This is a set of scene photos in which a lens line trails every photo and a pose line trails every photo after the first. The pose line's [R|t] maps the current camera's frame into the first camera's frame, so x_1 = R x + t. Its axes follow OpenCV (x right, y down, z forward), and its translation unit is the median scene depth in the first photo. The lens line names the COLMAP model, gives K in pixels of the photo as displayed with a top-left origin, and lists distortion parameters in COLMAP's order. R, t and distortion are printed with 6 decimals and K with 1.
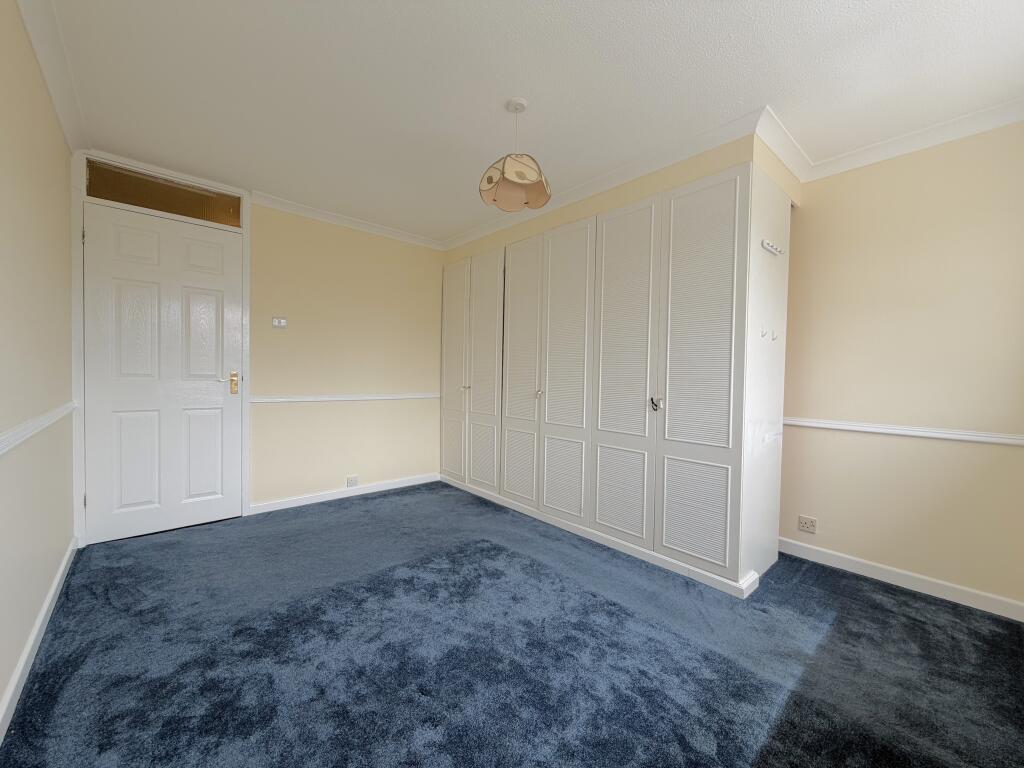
lens RADIAL K [[409.2, 0, 510.0], [0, 409.2, 384.0], [0, 0, 1]] dist [0.000649, -0.000341]
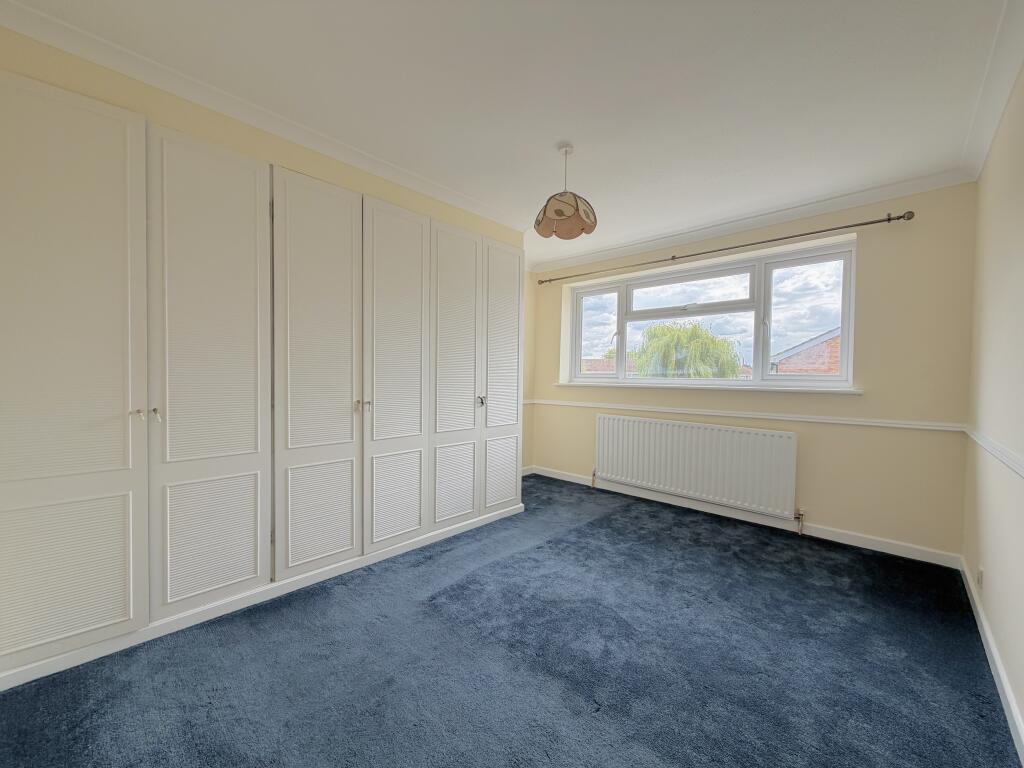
lens RADIAL K [[409.2, 0, 510.0], [0, 409.2, 384.0], [0, 0, 1]] dist [0.000649, -0.000341]
pose [[-0.086206, -0.032161, 0.995758, -0.854295], [0.019957, 0.999223, 0.034001, -0.039721], [-0.996077, 0.022803, -0.085497, 0.947697]]
